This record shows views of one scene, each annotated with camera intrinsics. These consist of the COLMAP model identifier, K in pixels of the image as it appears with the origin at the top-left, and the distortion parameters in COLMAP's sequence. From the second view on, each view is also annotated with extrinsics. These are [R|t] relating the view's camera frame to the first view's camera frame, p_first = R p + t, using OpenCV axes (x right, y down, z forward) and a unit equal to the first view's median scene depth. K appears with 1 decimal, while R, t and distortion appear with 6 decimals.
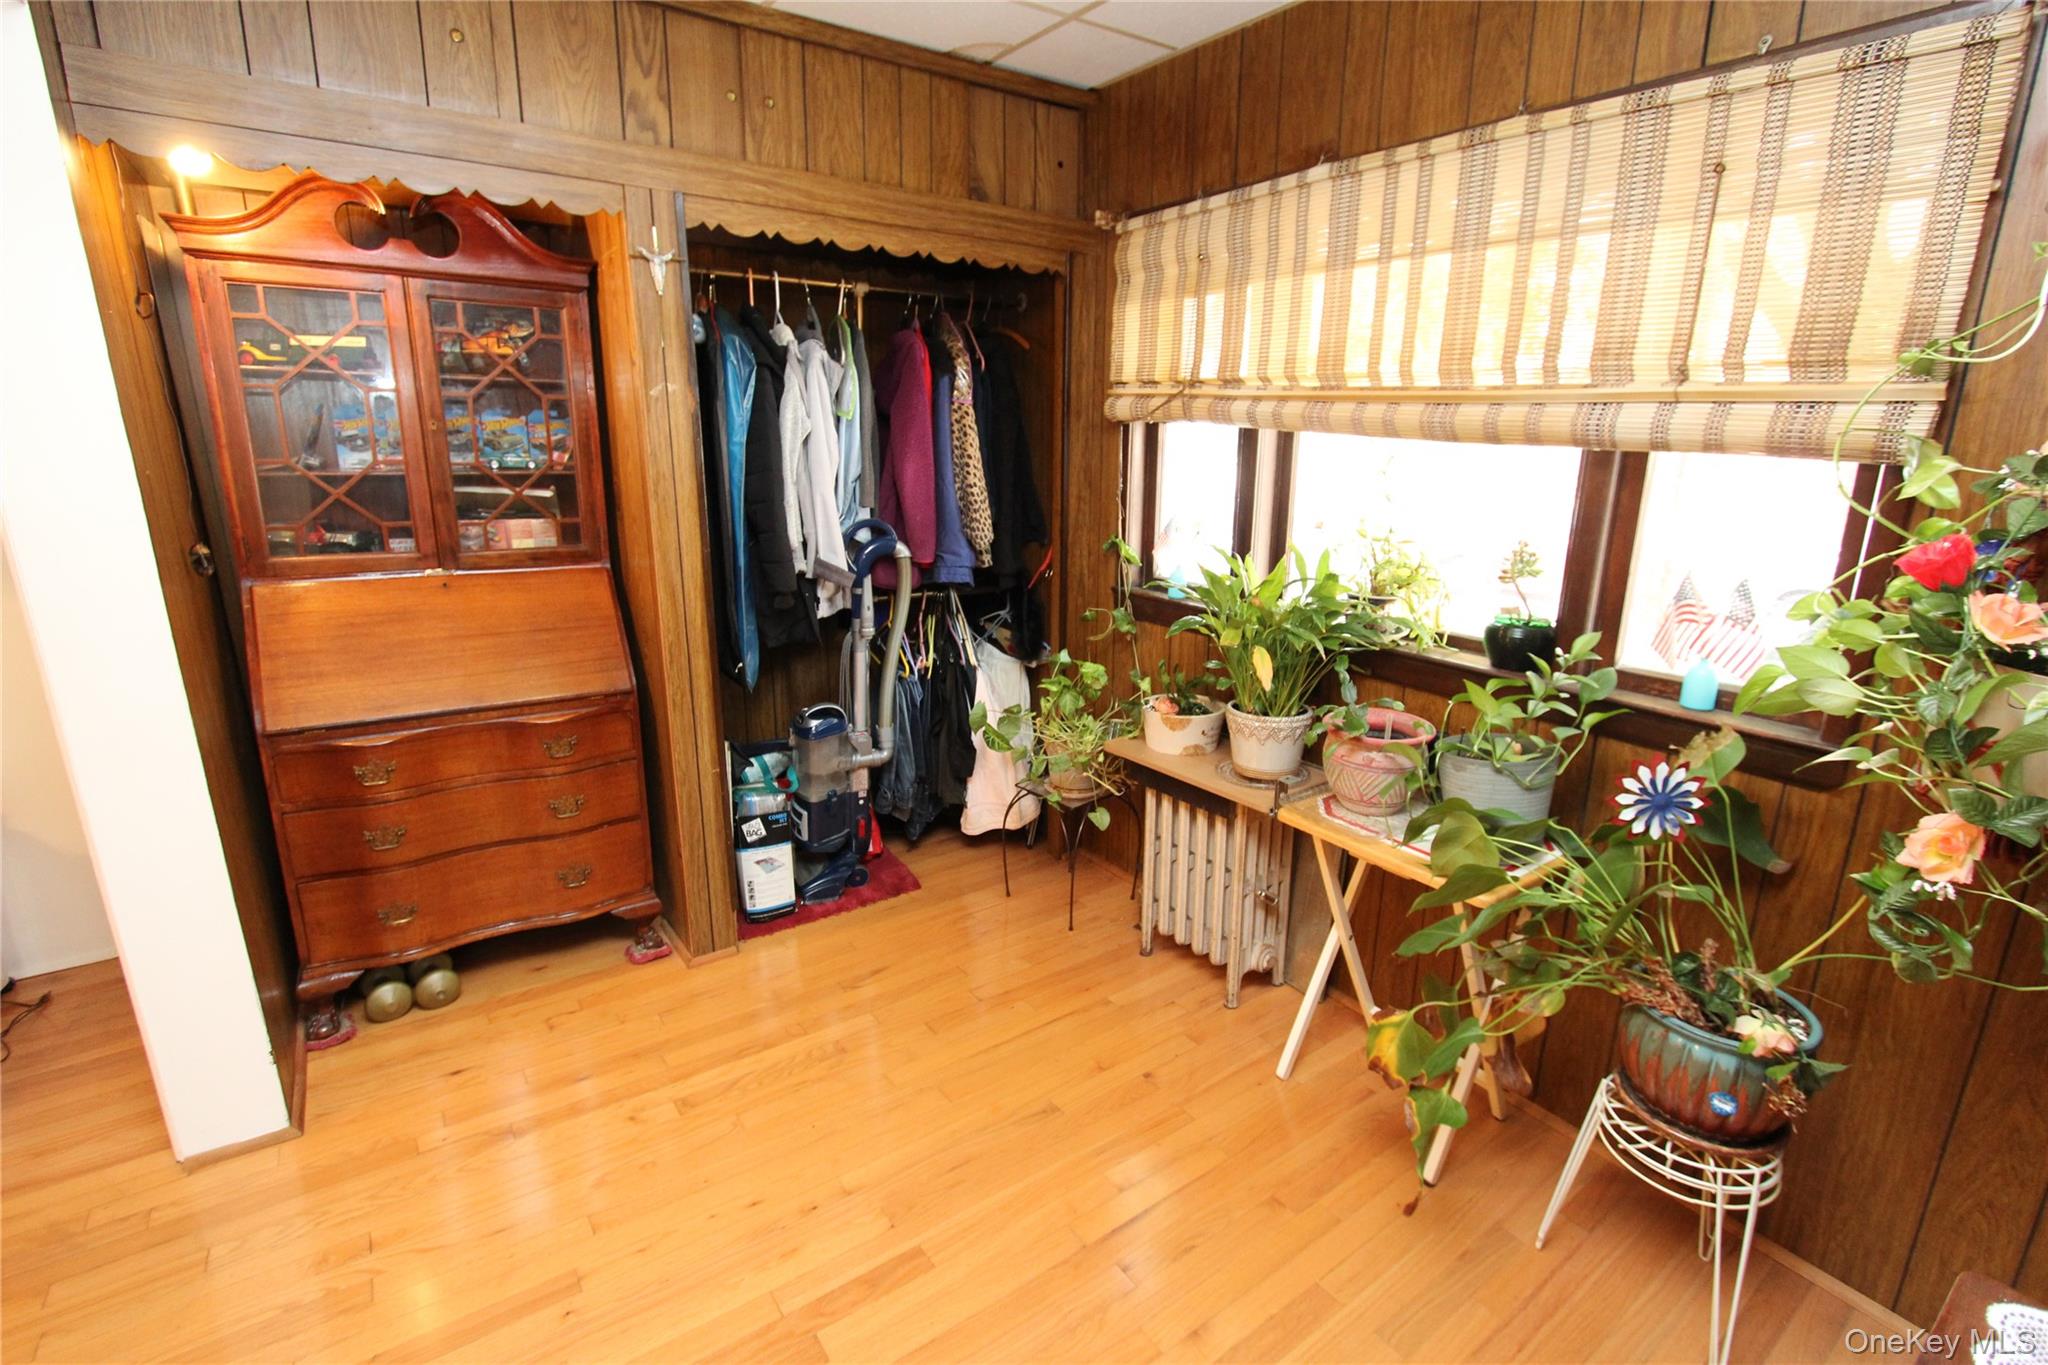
lens RADIAL K [[953.2, 0, 1000.4], [0, 953.2, 676.6], [0, 0, 1]] dist [0.000248, 0.000188]
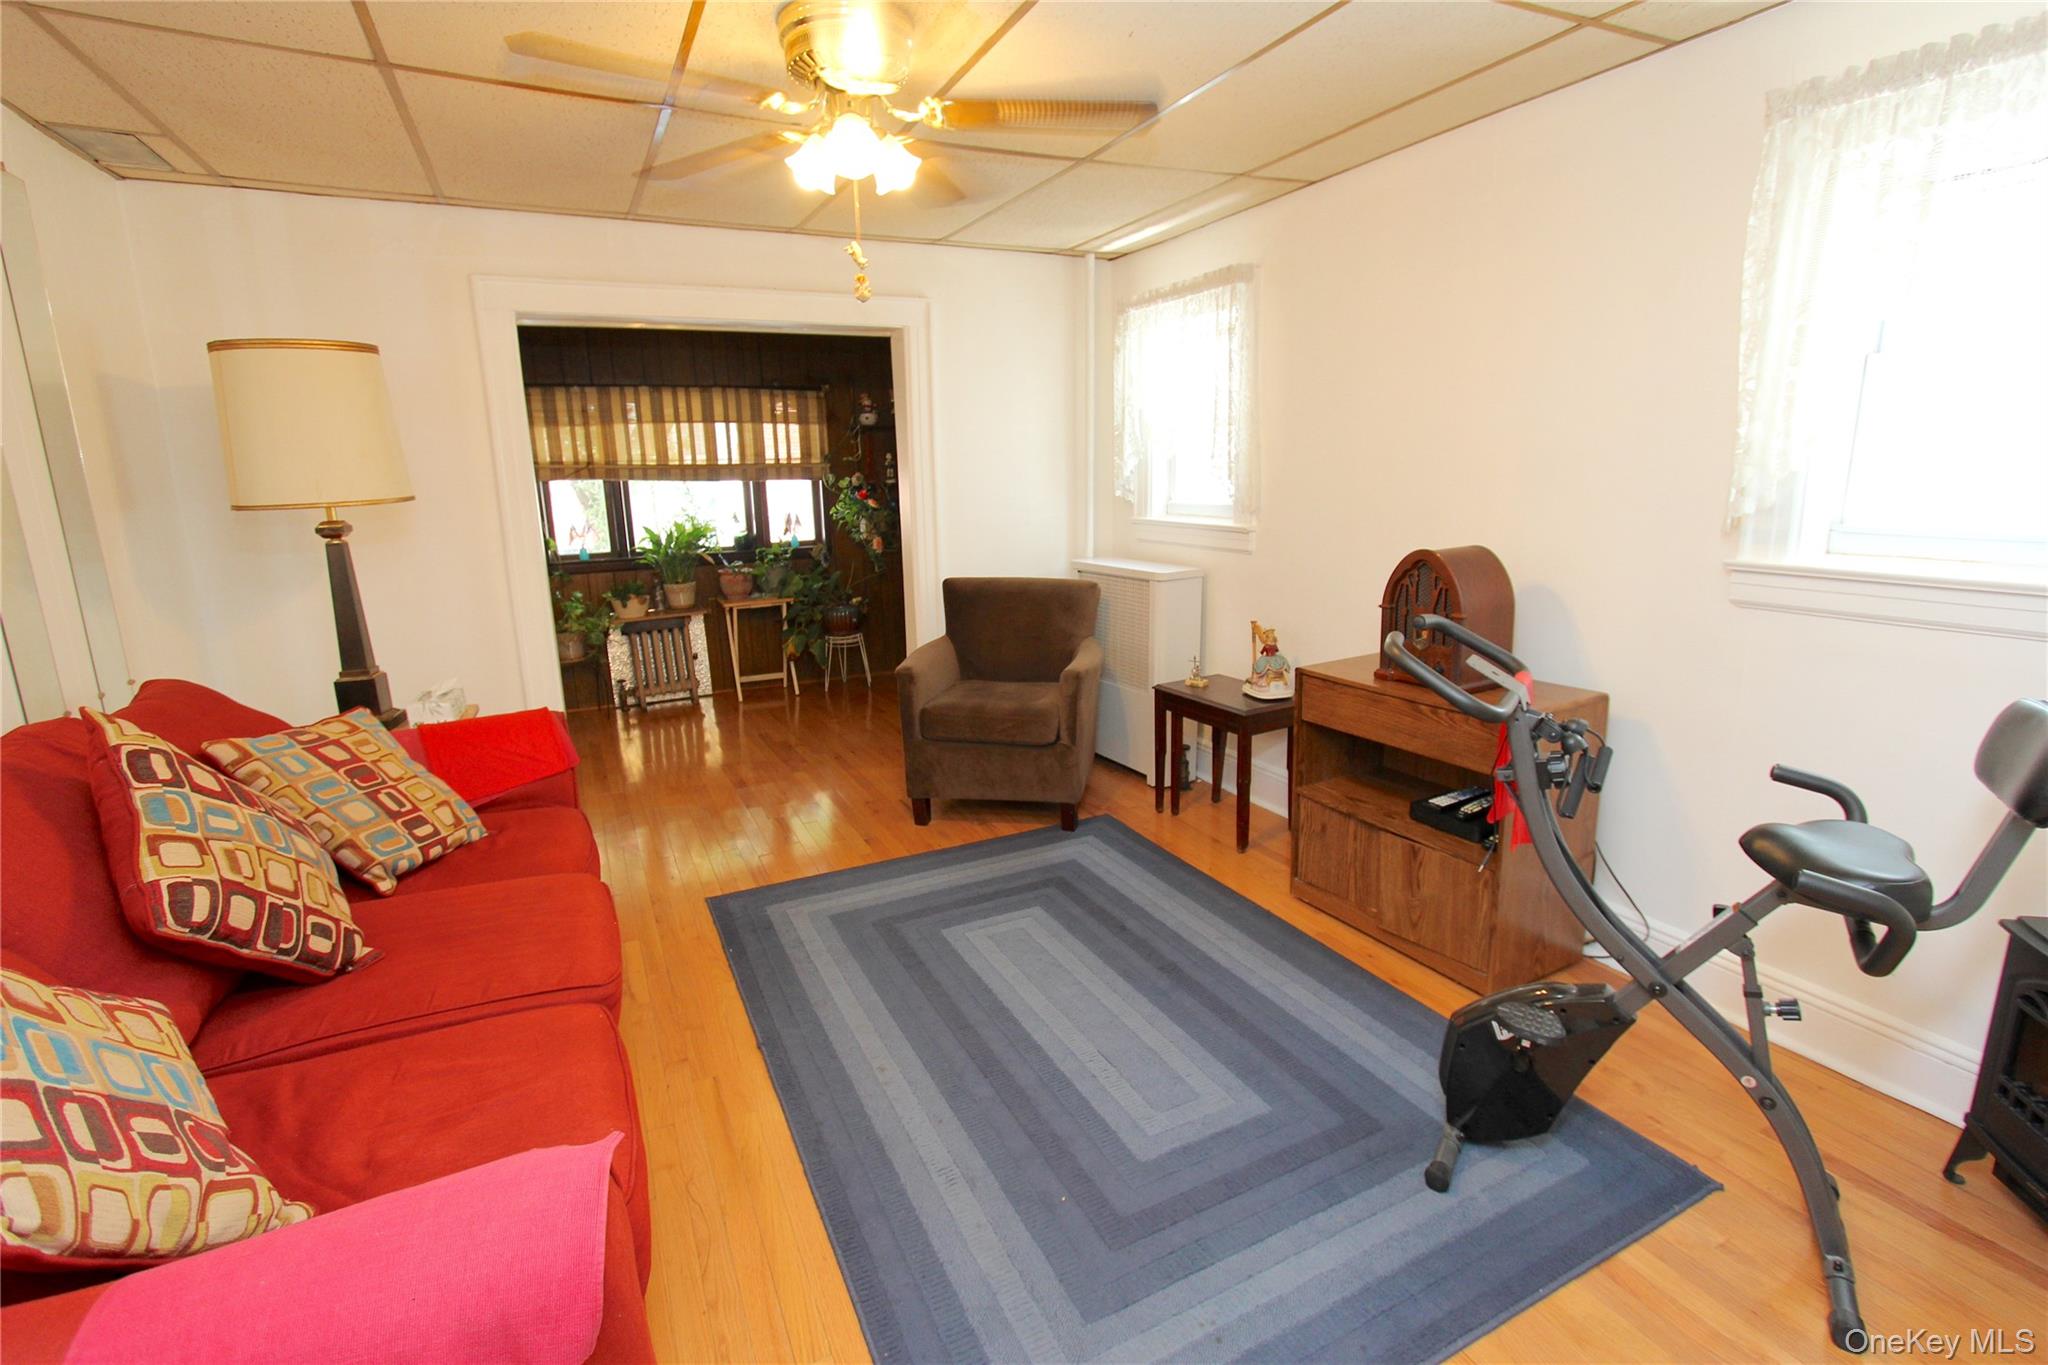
lens RADIAL K [[953.2, 0, 1000.4], [0, 953.2, 676.6], [0, 0, 1]] dist [0.000248, 0.000188]
pose [[0.184770, -0.235678, 0.954105, -2.701269], [0.276722, 0.944018, 0.179597, 0.060783], [-0.943019, 0.230838, 0.239643, -0.532432]]
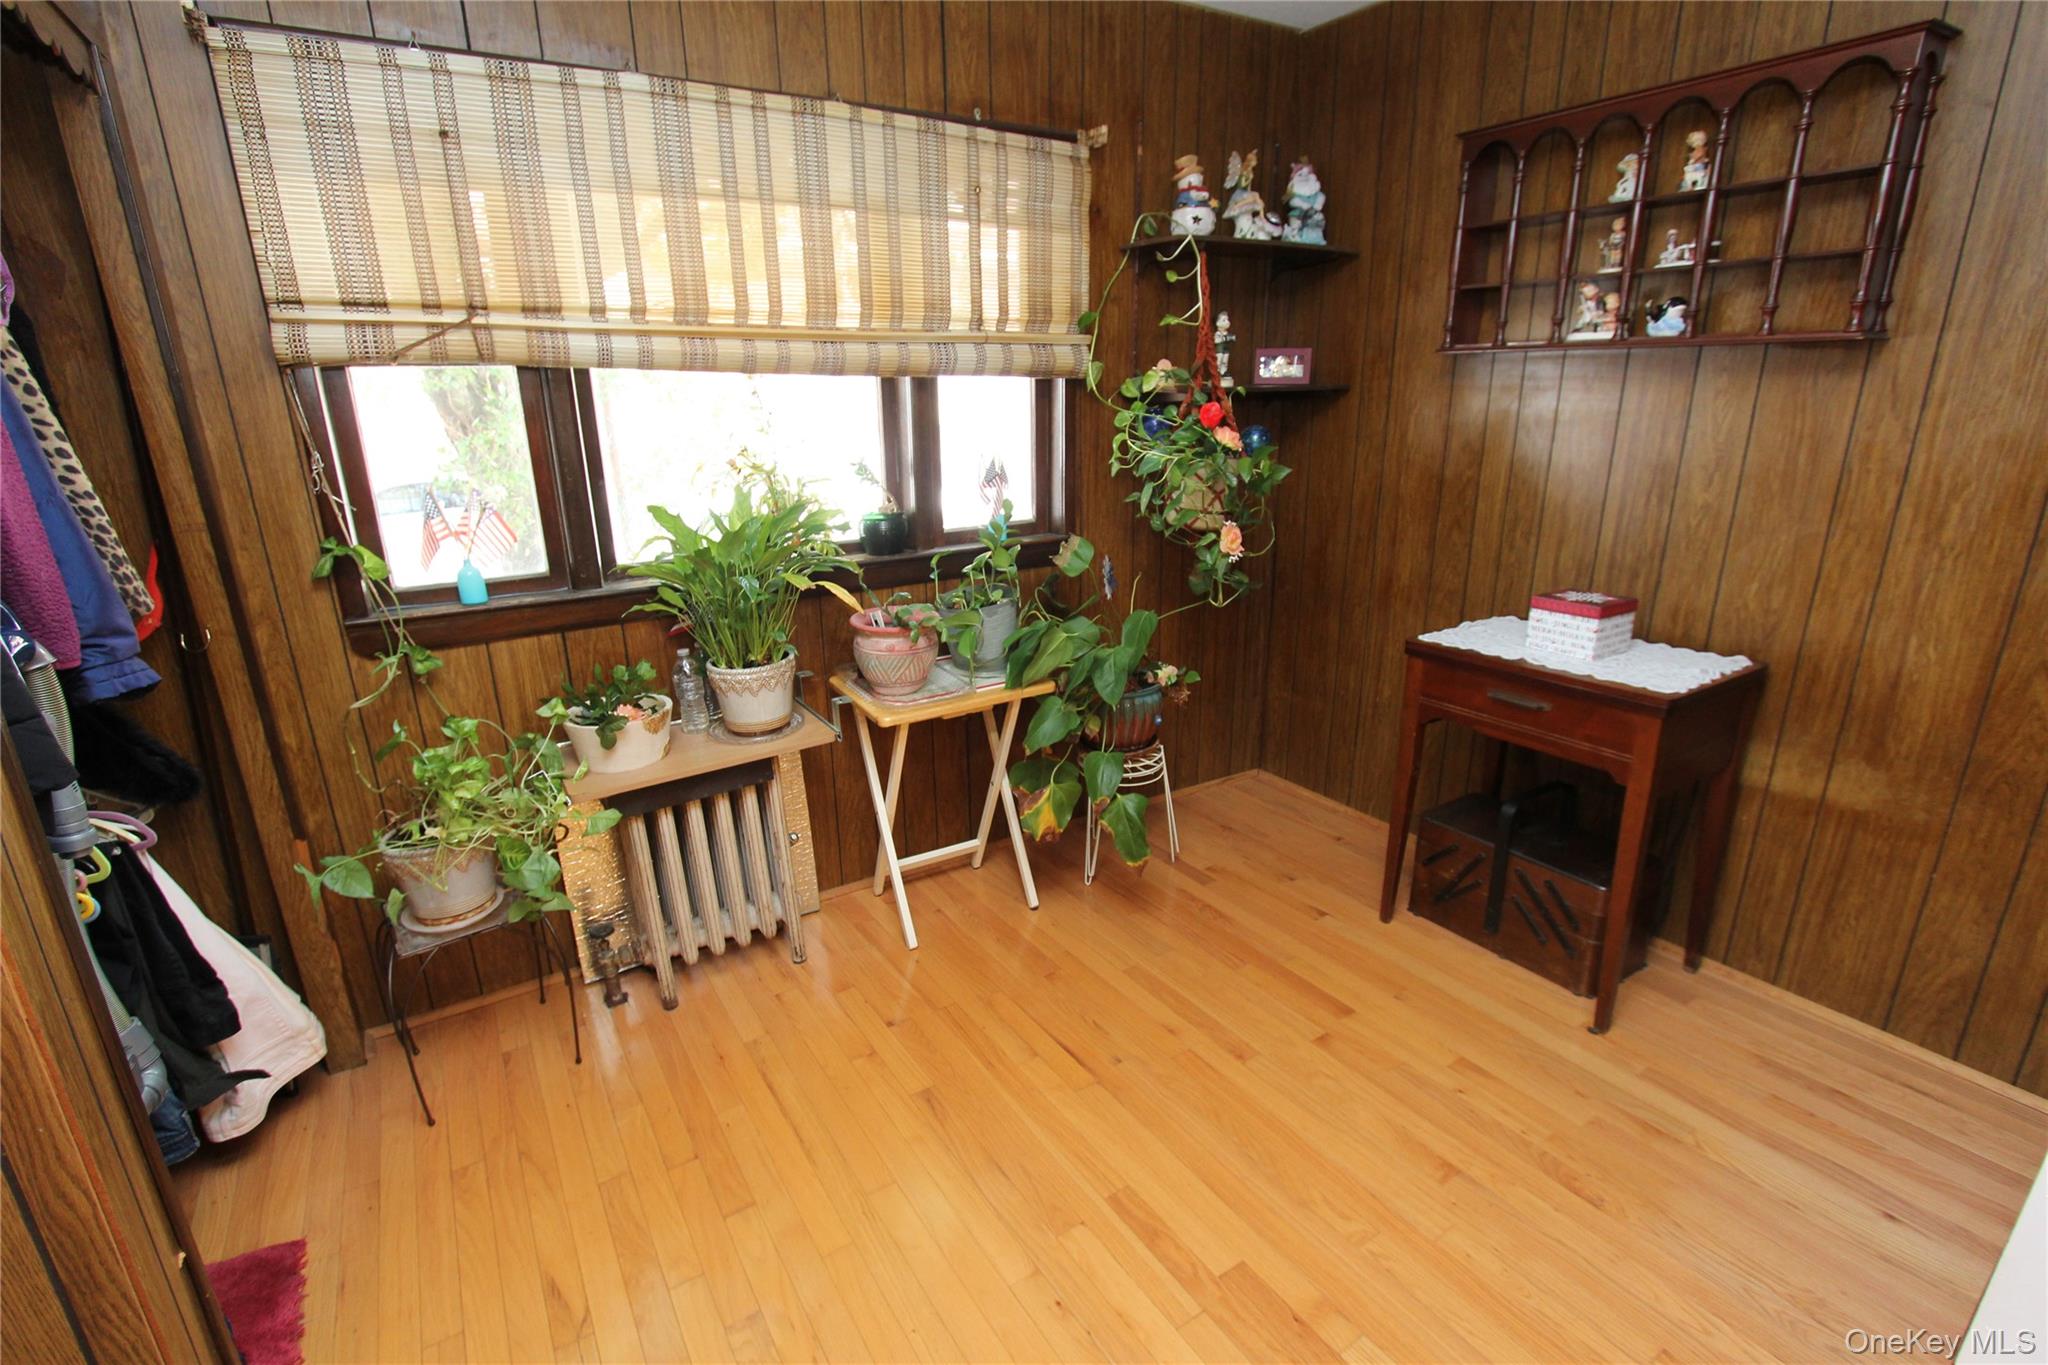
lens RADIAL K [[953.2, 0, 1000.4], [0, 953.2, 676.6], [0, 0, 1]] dist [0.000248, 0.000188]
pose [[0.067145, -0.324559, 0.943479, -0.791543], [0.261733, 0.918227, 0.297245, -0.215383], [-0.962802, 0.226981, 0.146602, 0.765955]]
